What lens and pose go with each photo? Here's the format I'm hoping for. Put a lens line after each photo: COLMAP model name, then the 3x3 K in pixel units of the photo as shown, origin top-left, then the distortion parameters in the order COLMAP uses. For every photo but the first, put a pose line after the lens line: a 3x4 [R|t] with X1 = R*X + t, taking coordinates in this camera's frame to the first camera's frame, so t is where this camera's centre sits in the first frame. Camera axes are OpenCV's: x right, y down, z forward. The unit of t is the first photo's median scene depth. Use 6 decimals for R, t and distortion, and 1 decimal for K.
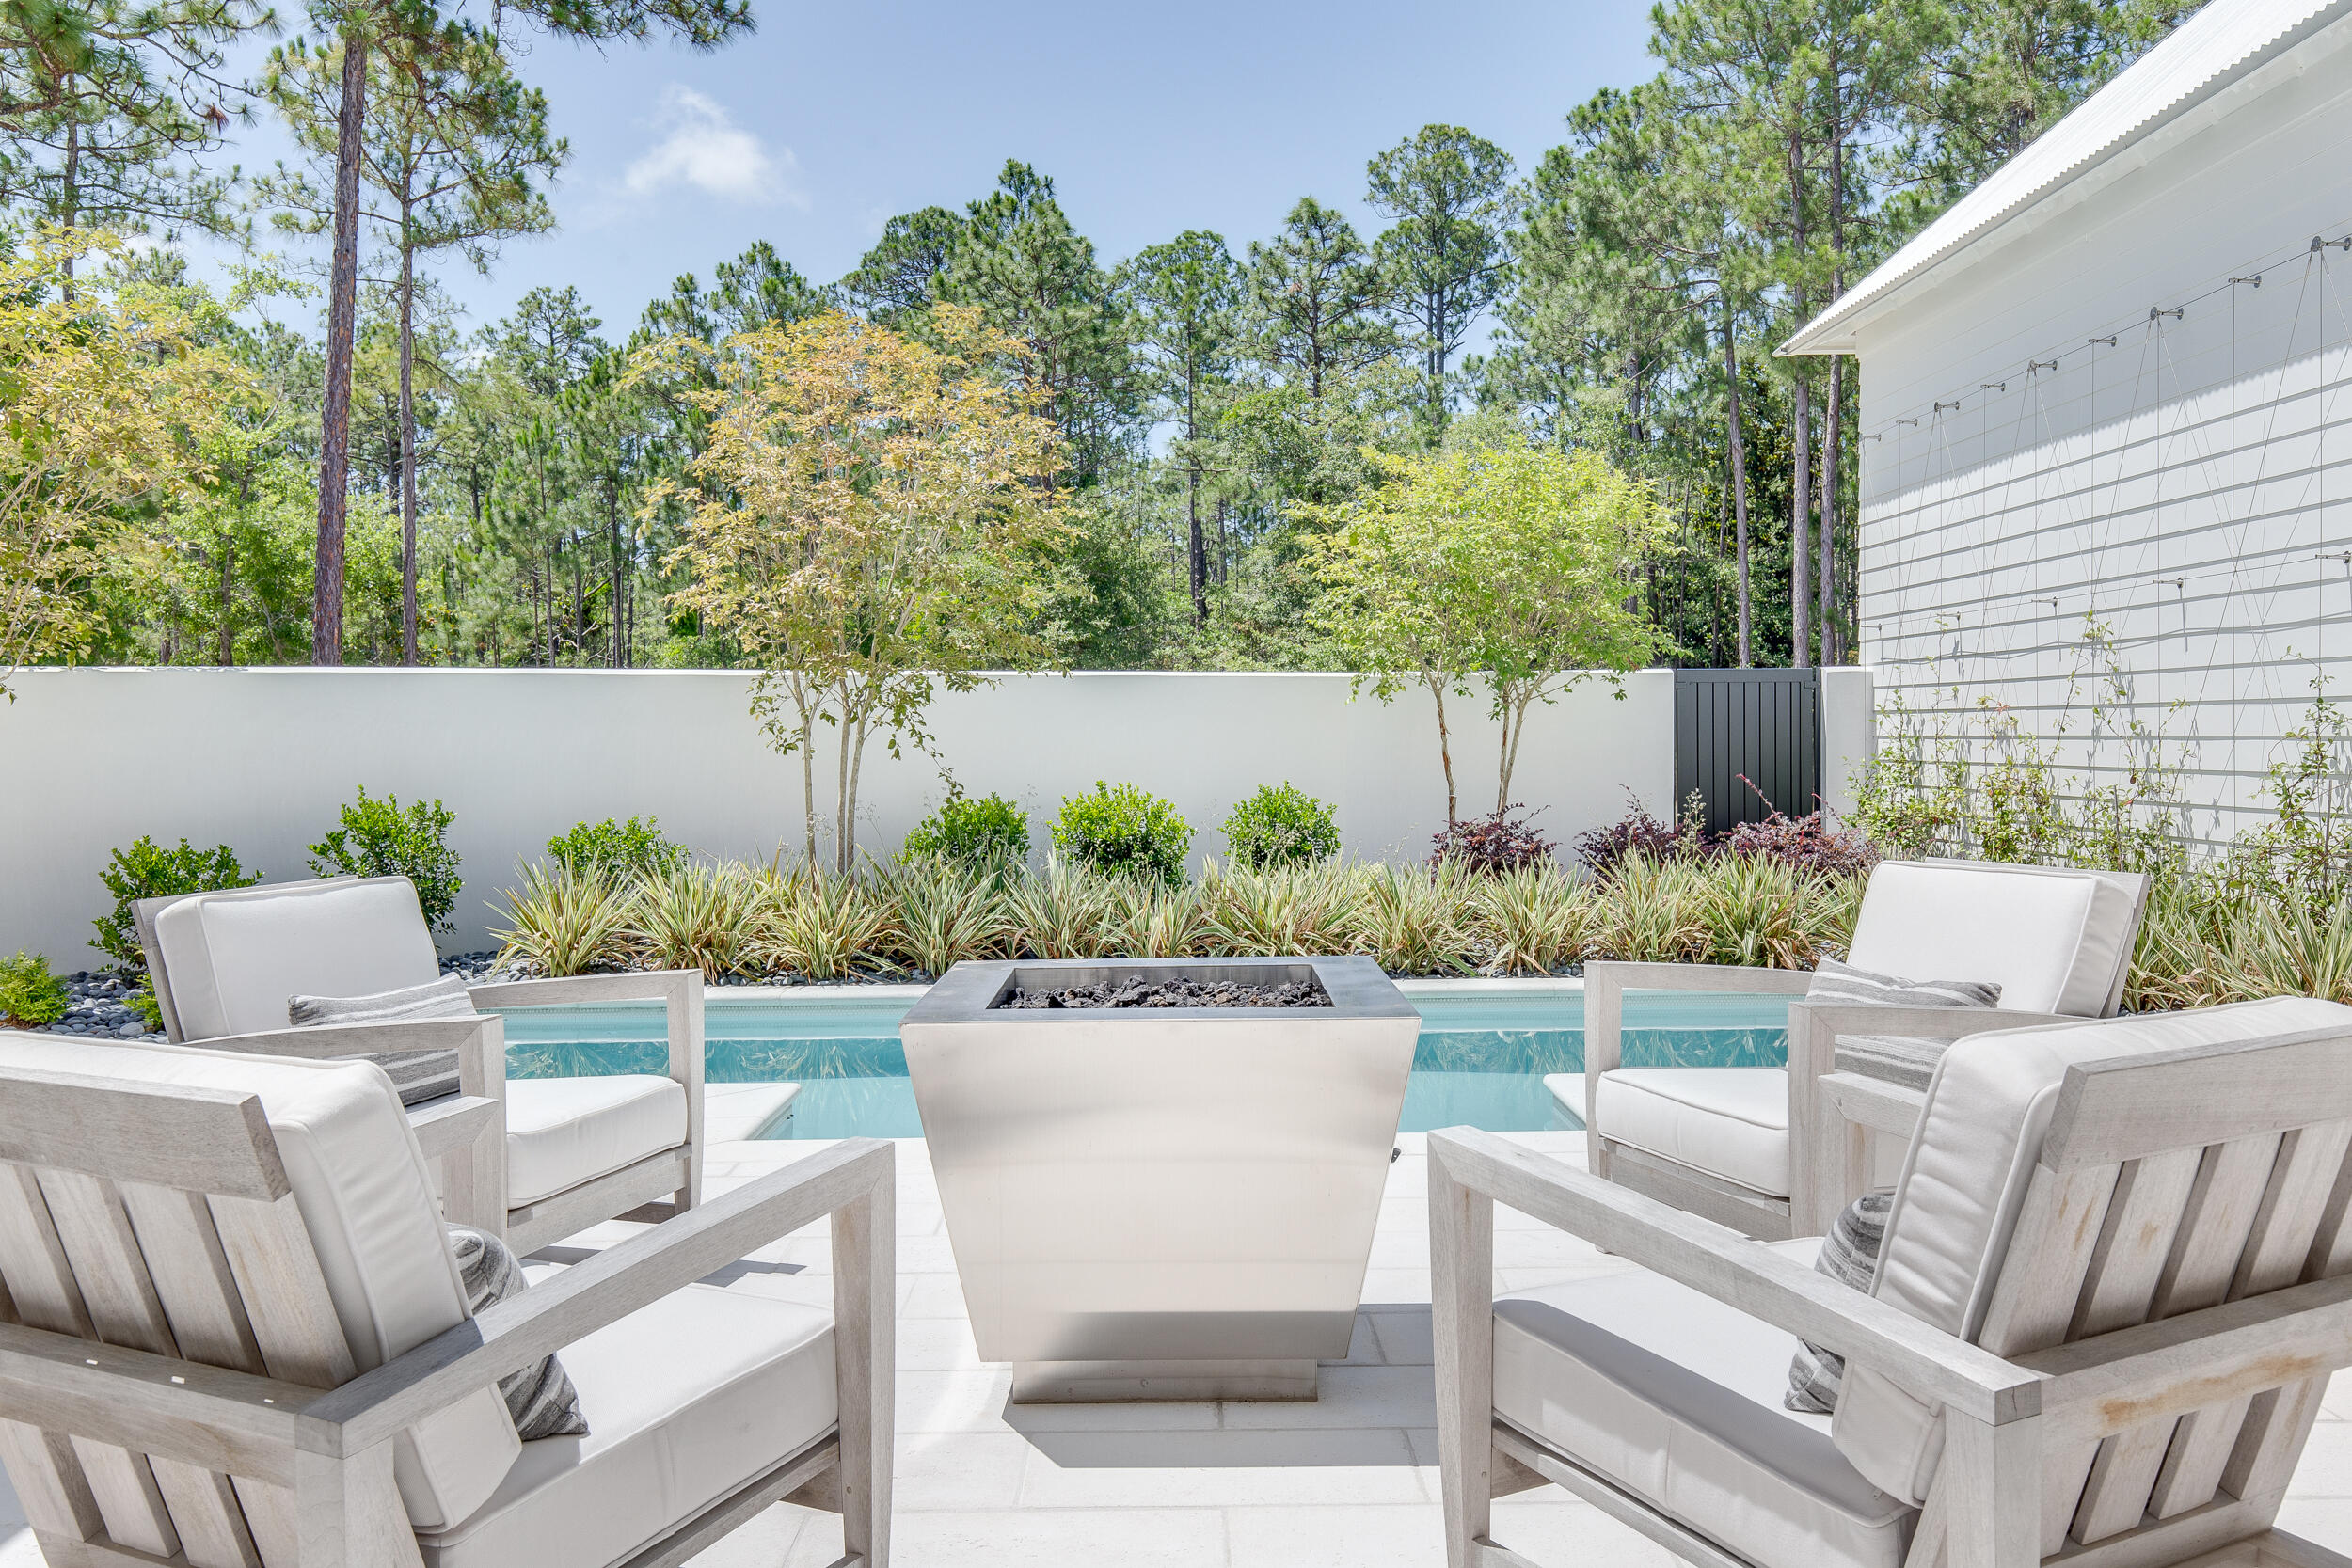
lens RADIAL K [[1930.5, 0, 1179.5], [0, 1930.5, 794.7], [0, 0, 1]] dist [0.006863, -0.006219]
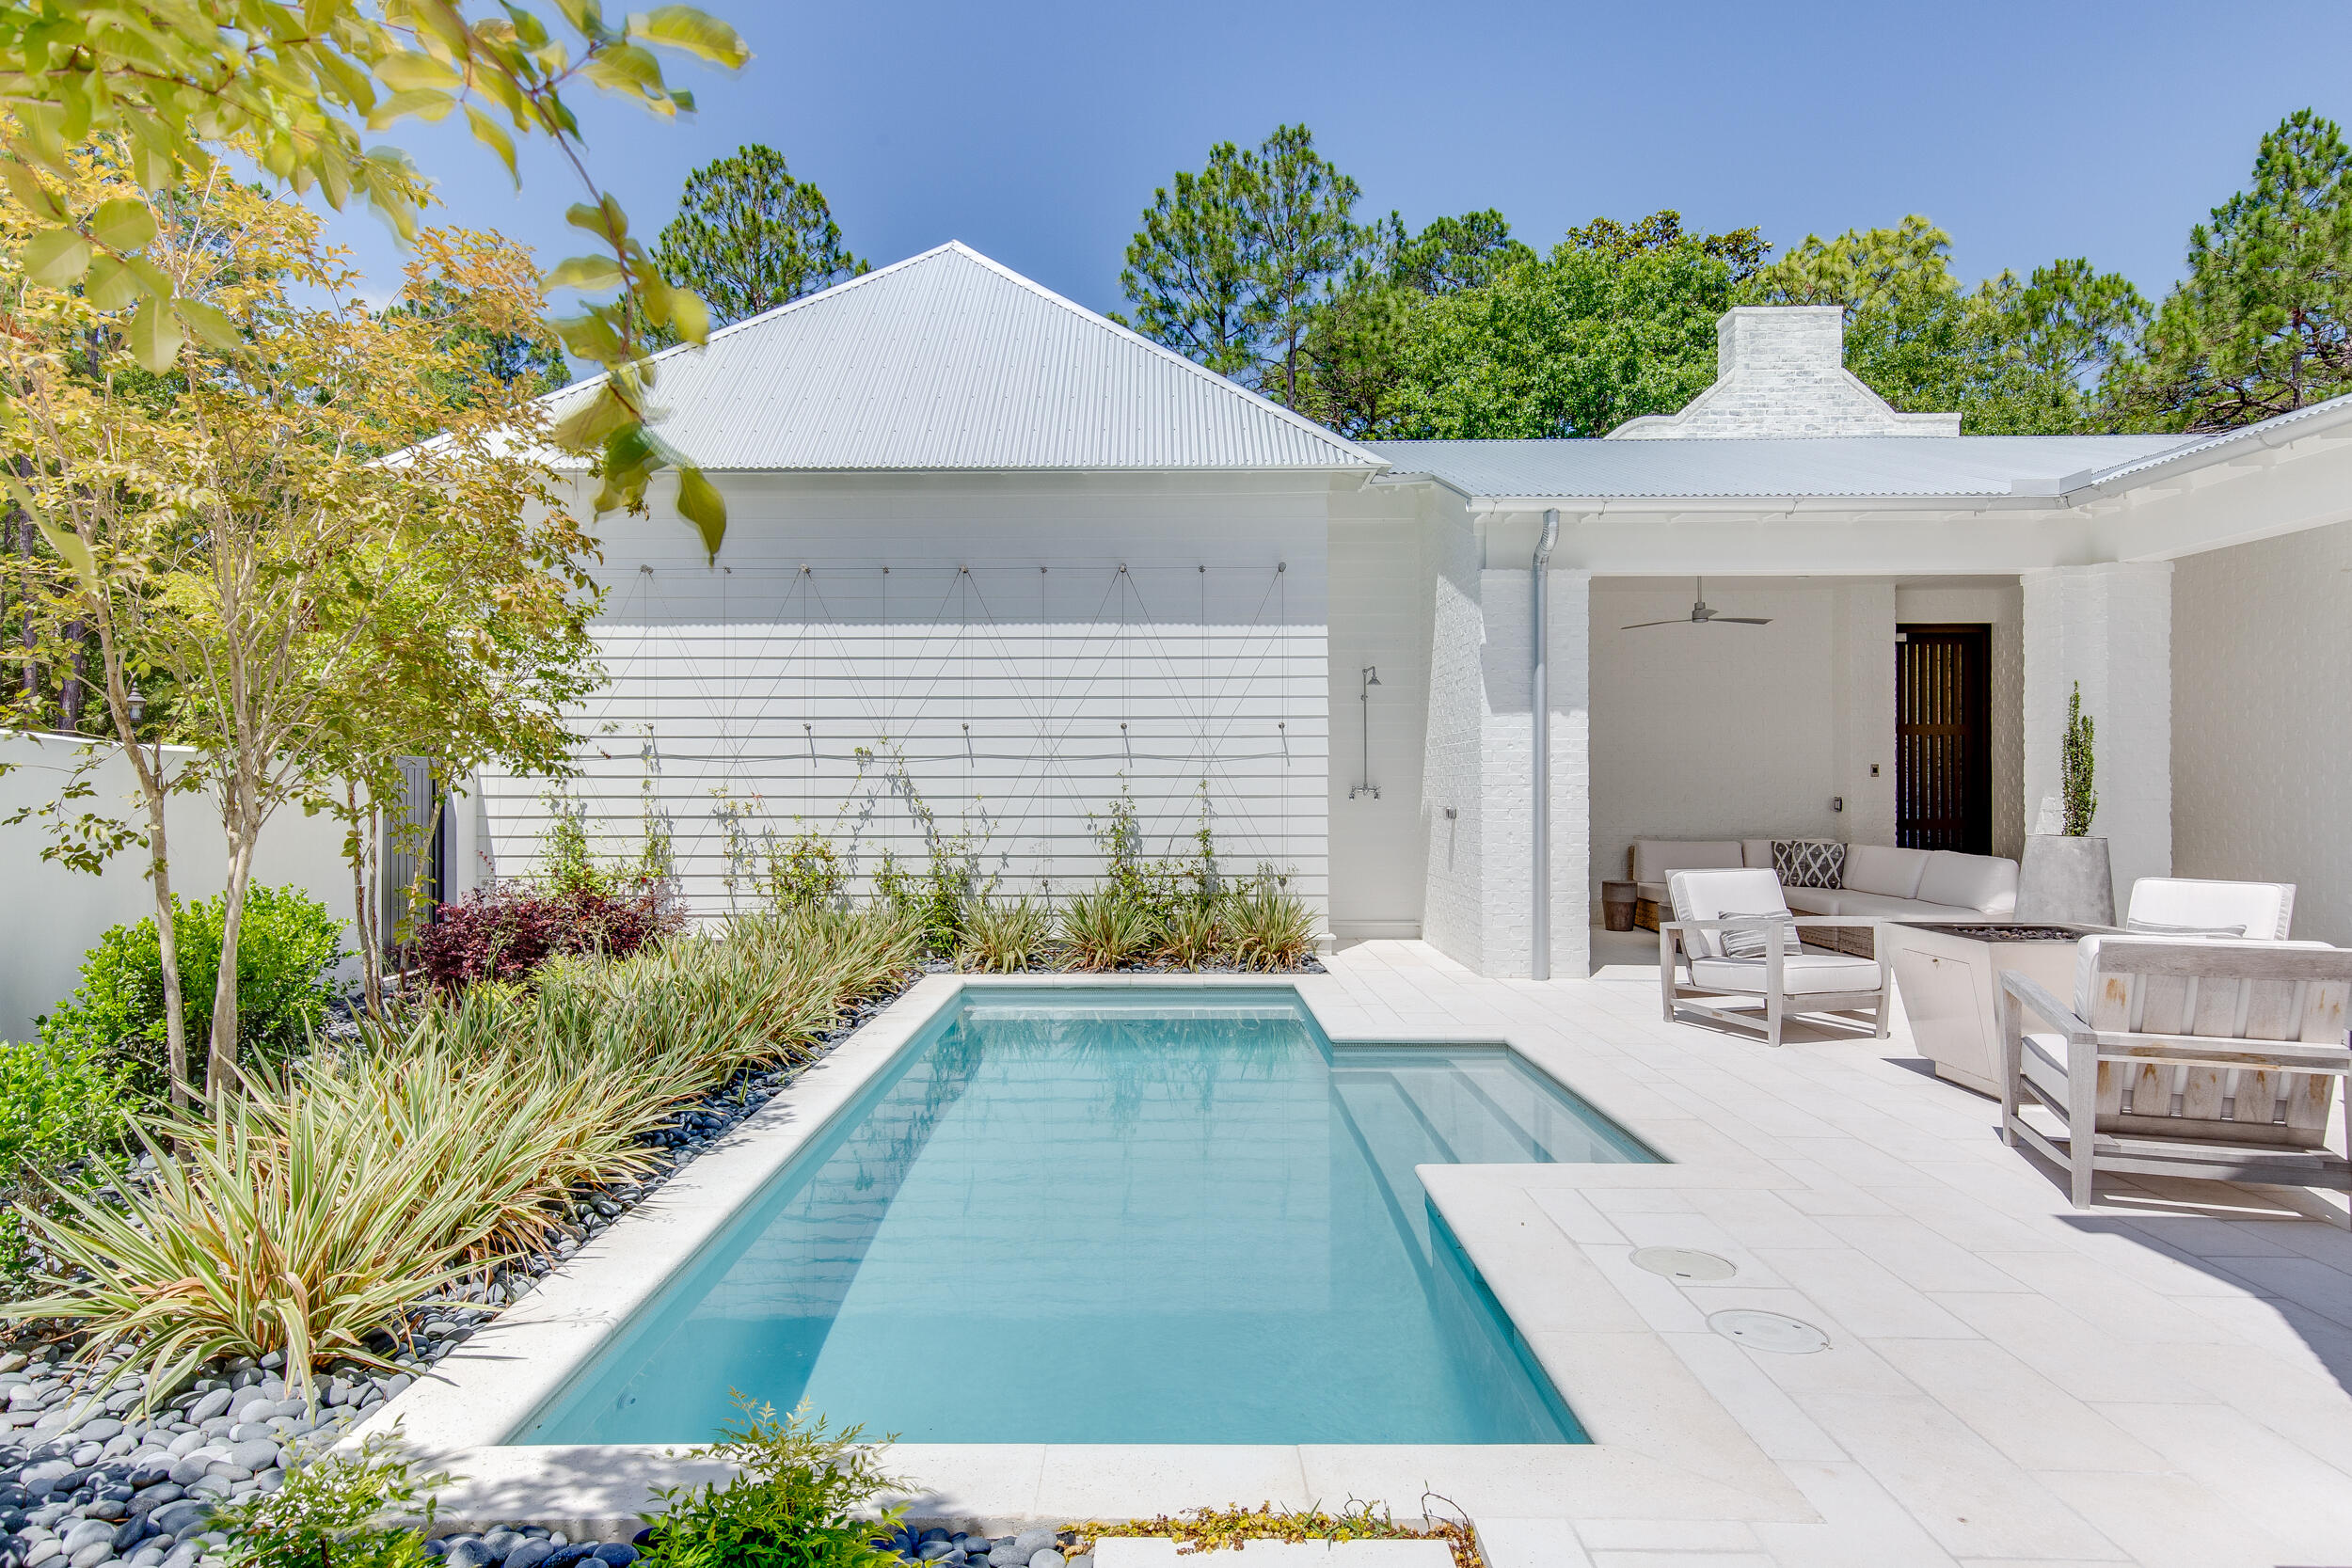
lens RADIAL K [[1360.5, 0, 1145.7], [0, 1360.5, 782.9], [0, 0, 1]] dist [0.010531, -0.001194]
pose [[0.021946, 0.012105, 0.999686, -0.199008], [0.032071, 0.999404, -0.012806, -0.011347], [-0.999245, 0.032342, 0.021545, 0.238181]]
